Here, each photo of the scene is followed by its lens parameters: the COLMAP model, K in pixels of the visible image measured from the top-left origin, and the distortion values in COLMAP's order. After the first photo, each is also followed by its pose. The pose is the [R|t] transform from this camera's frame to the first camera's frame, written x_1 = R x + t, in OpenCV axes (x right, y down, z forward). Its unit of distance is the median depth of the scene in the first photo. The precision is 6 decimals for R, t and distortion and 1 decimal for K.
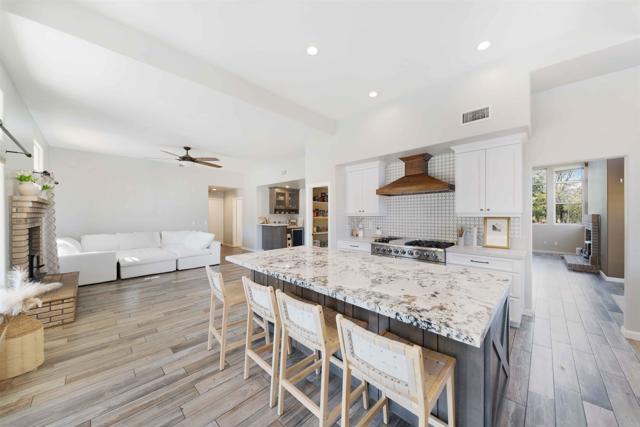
lens RADIAL K [[225.0, 0, 327.5], [0, 225.0, 213.8], [0, 0, 1]] dist [0.000061, -0.000119]
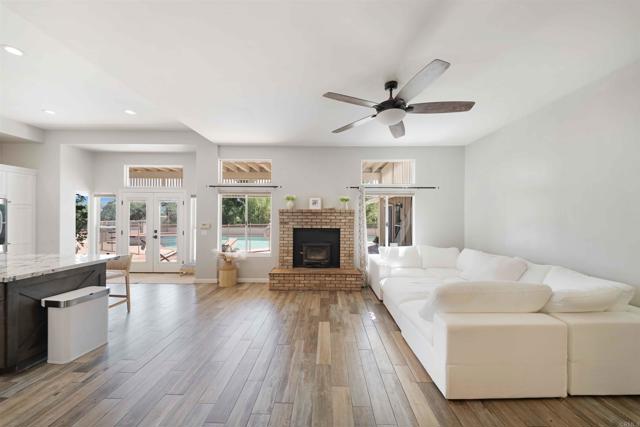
lens RADIAL K [[225.0, 0, 327.5], [0, 225.0, 213.8], [0, 0, 1]] dist [0.000061, -0.000119]
pose [[-0.725665, -0.006151, -0.688021, -0.185149], [-0.004393, 0.999981, -0.004307, -0.017542], [0.688034, -0.000103, -0.725678, 1.238871]]
